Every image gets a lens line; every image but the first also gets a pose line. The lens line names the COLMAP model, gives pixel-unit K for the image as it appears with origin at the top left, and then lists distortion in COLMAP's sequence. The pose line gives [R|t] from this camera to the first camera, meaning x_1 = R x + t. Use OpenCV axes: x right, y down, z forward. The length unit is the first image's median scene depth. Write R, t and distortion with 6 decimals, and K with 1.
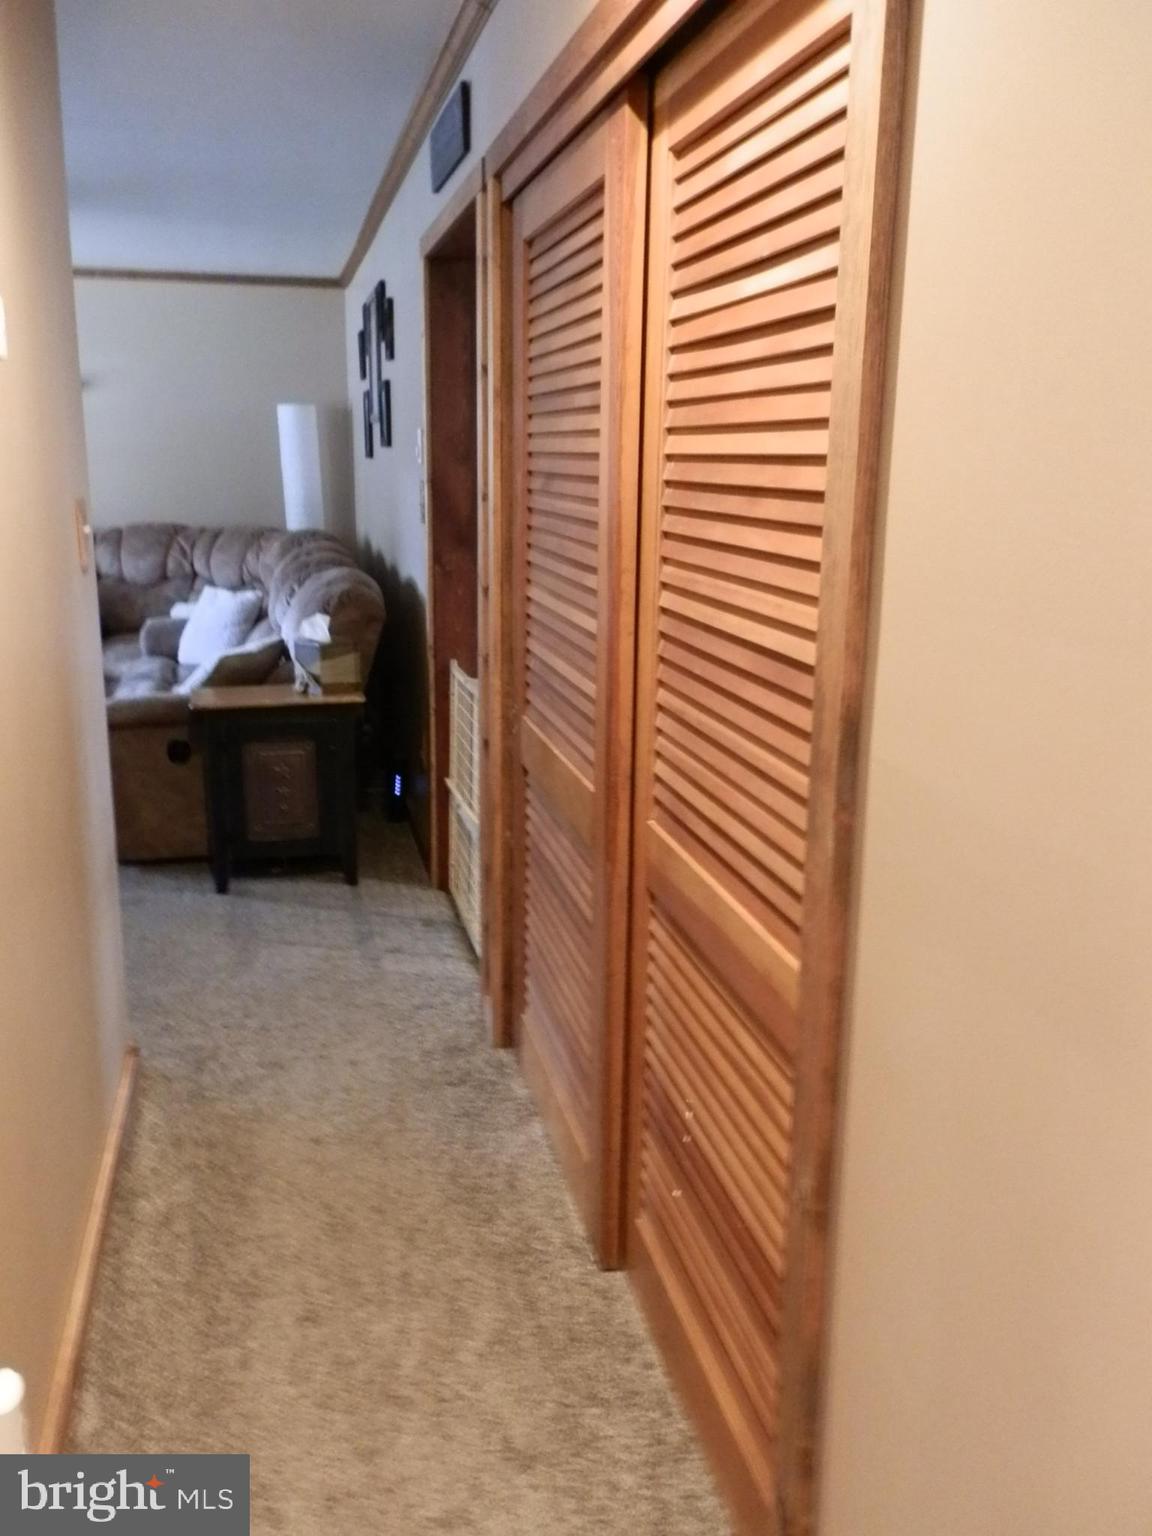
lens RADIAL K [[1302.2, 0, 554.4], [0, 1302.2, 769.4], [0, 0, 1]] dist [0.010425, 0.001186]
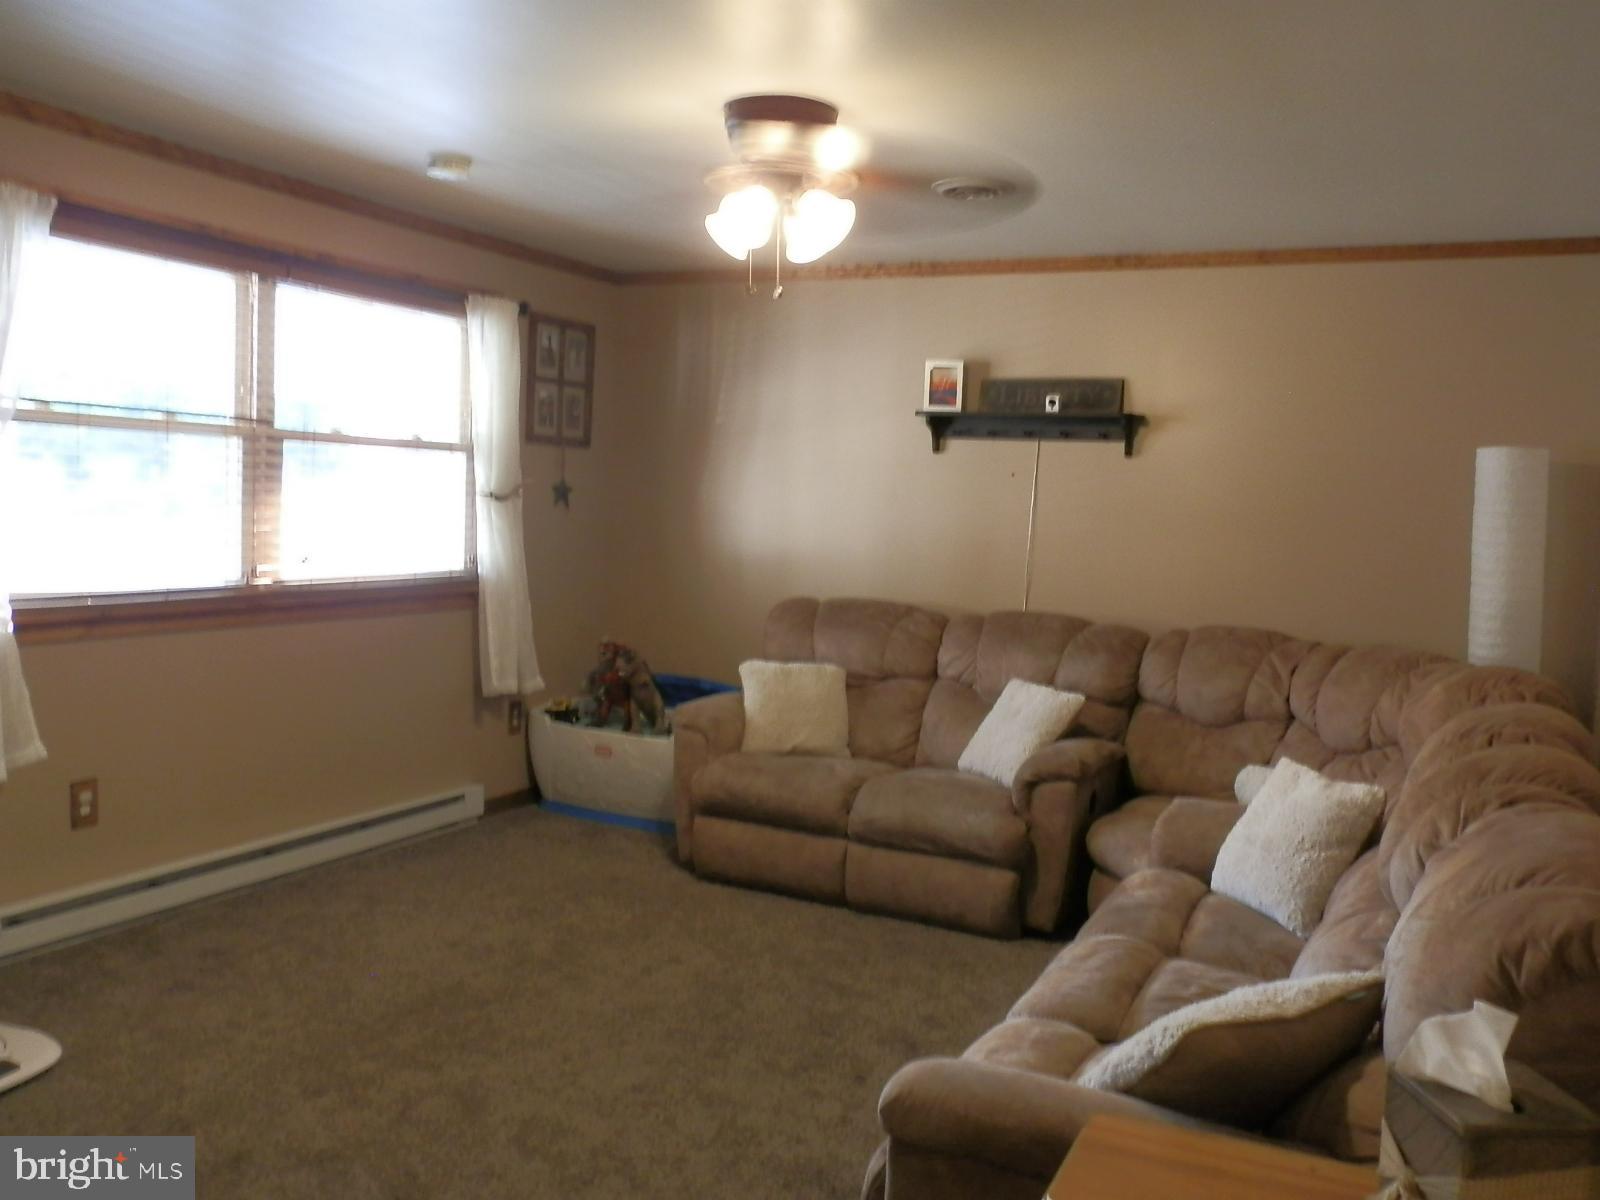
lens RADIAL K [[1354.2, 0, 802.9], [0, 1354.2, 606.4], [0, 0, 1]] dist [0.016716, -0.014575]
pose [[0.779774, 0.075369, -0.621508, -0.070168], [-0.182782, 0.976883, -0.110863, -0.095249], [0.598785, 0.200048, 0.775524, 0.396058]]
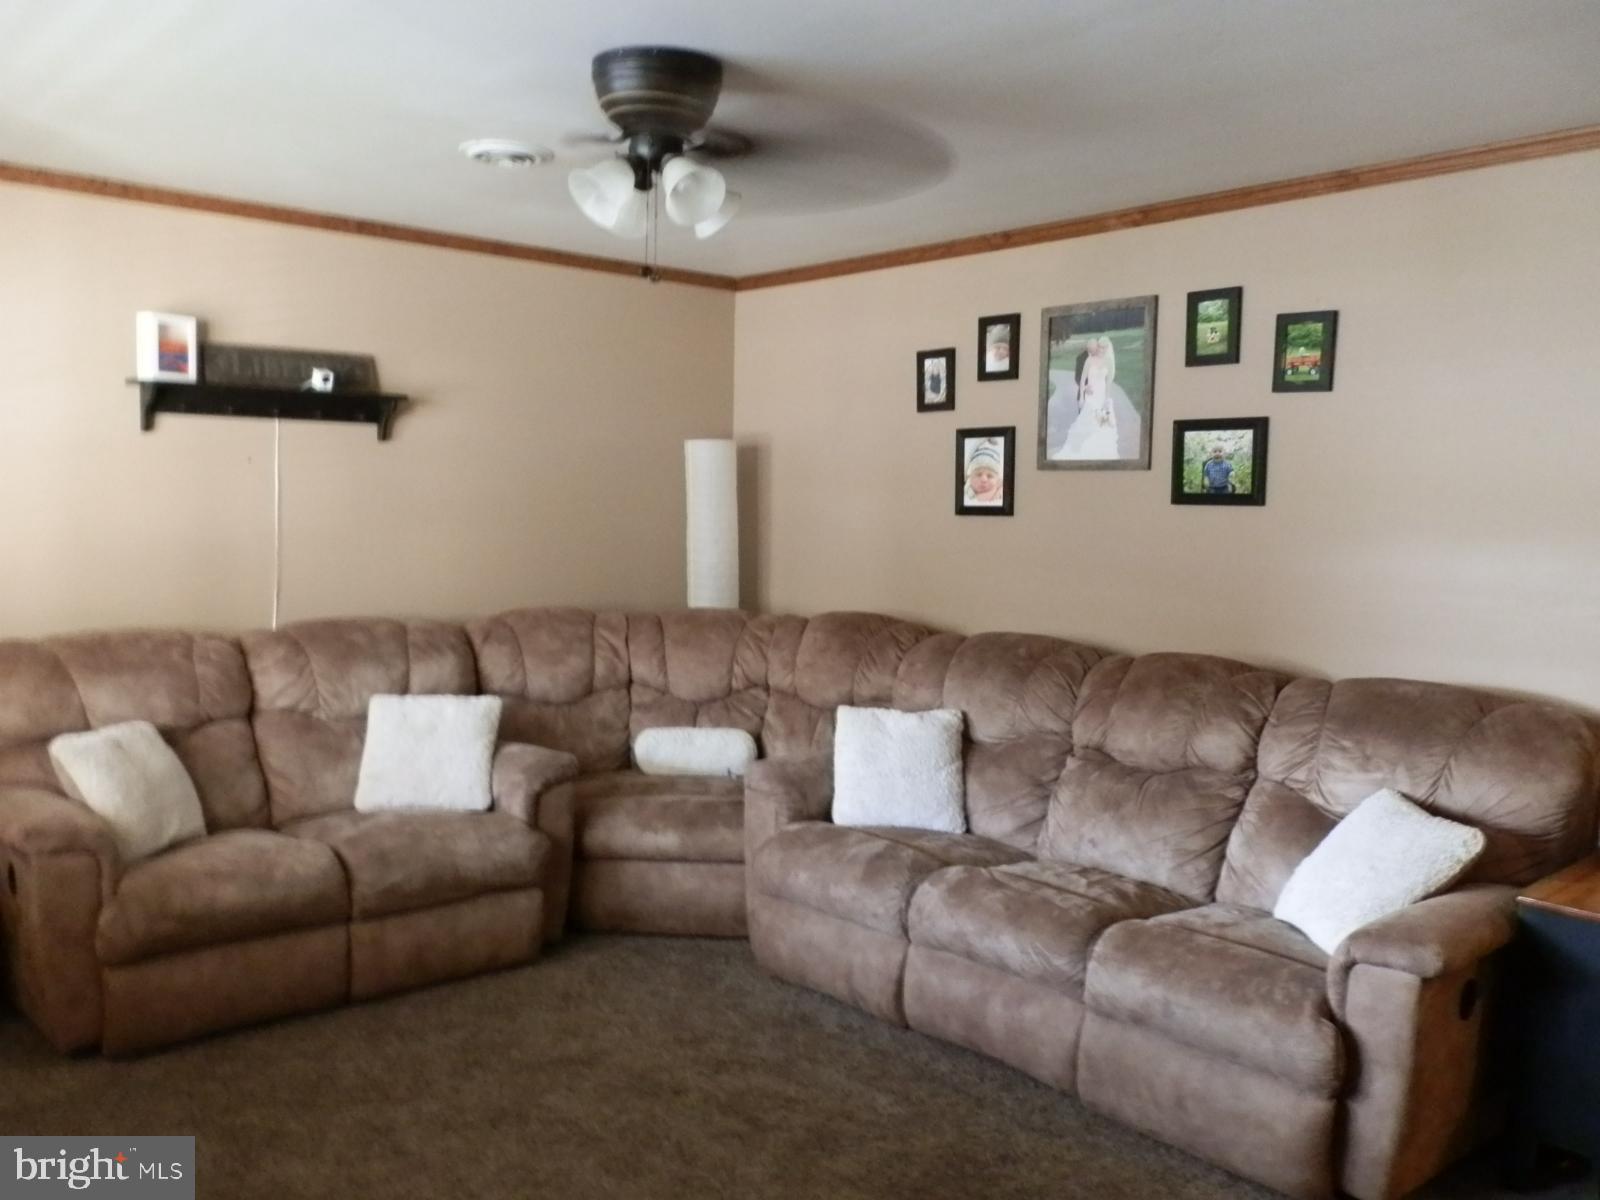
lens RADIAL K [[1336.3, 0, 799.6], [0, 1336.3, 631.6], [0, 0, 1]] dist [0.000636, -0.003825]
pose [[0.879593, -0.043738, 0.473711, -0.564126], [0.106699, 0.988534, -0.106849, -0.099664], [-0.463606, 0.144528, 0.874174, 0.384441]]
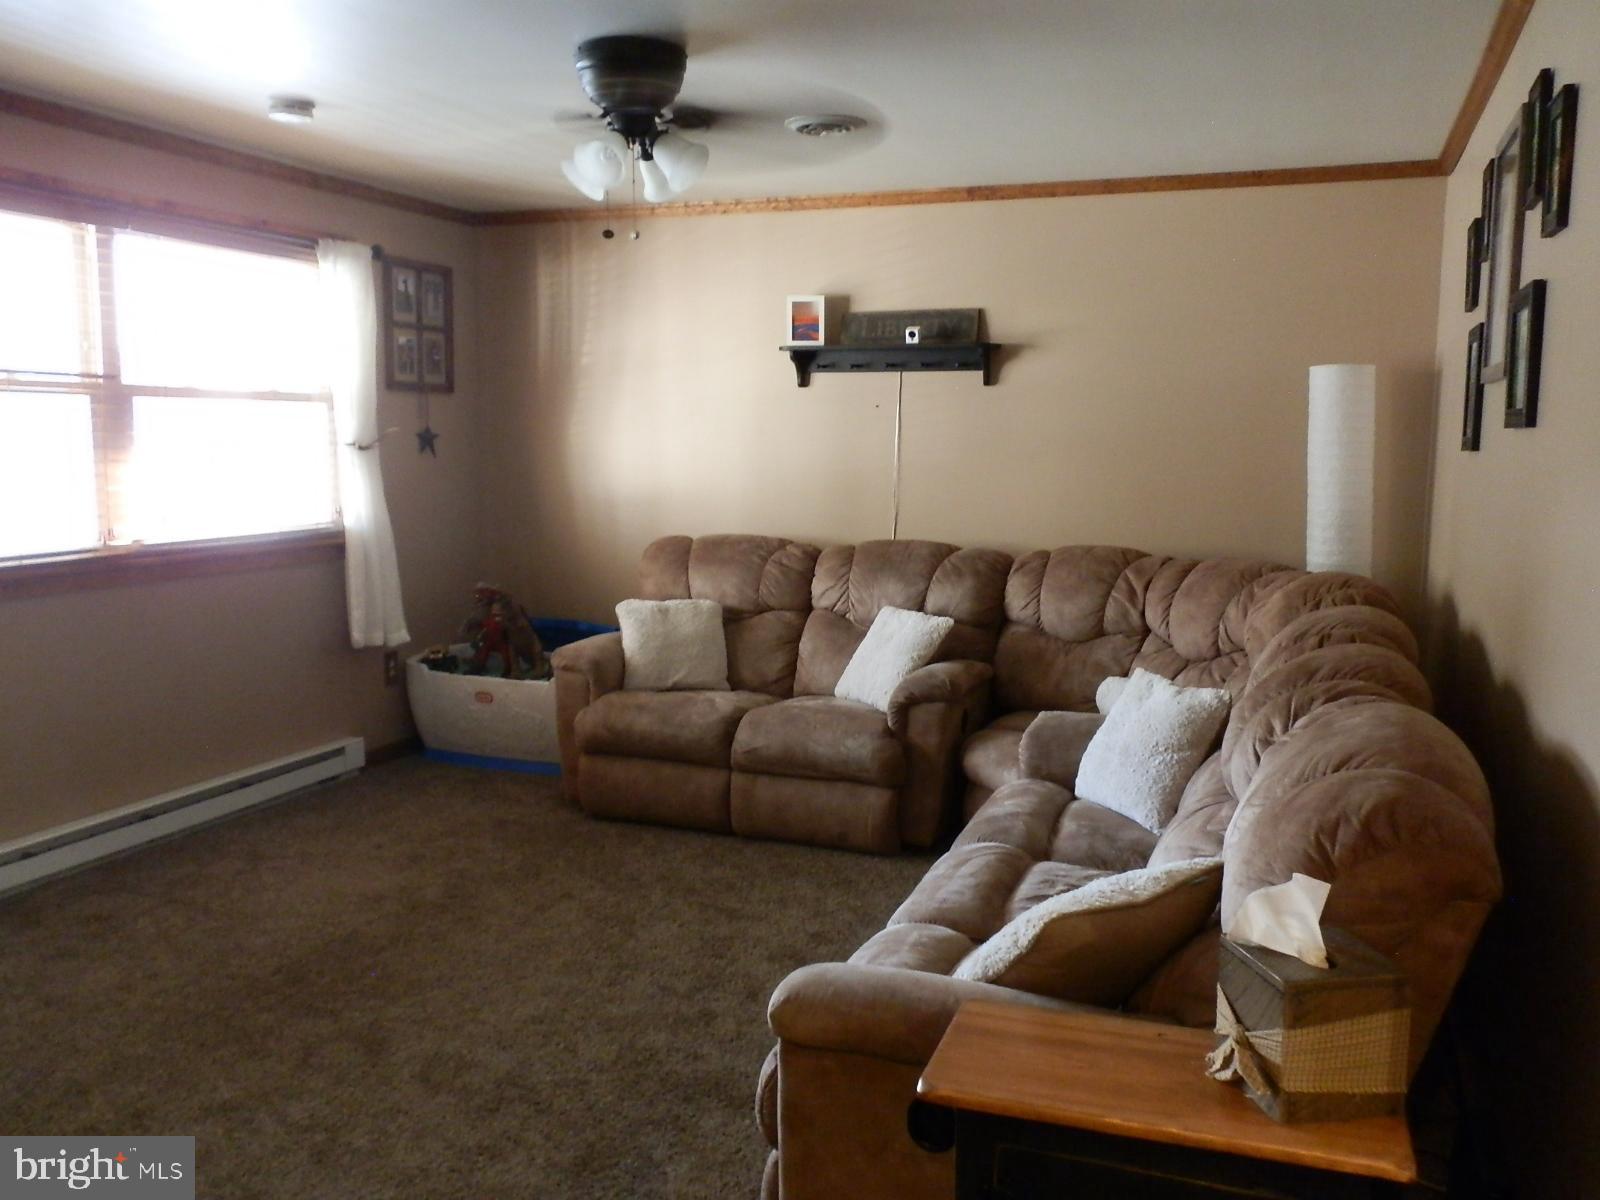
lens RADIAL K [[1354.2, 0, 802.9], [0, 1354.2, 606.4], [0, 0, 1]] dist [0.016716, -0.014575]
pose [[0.836219, 0.067495, -0.544227, -0.061345], [-0.130347, 0.988419, -0.077697, -0.094279], [0.532680, 0.135909, 0.835333, 0.385531]]
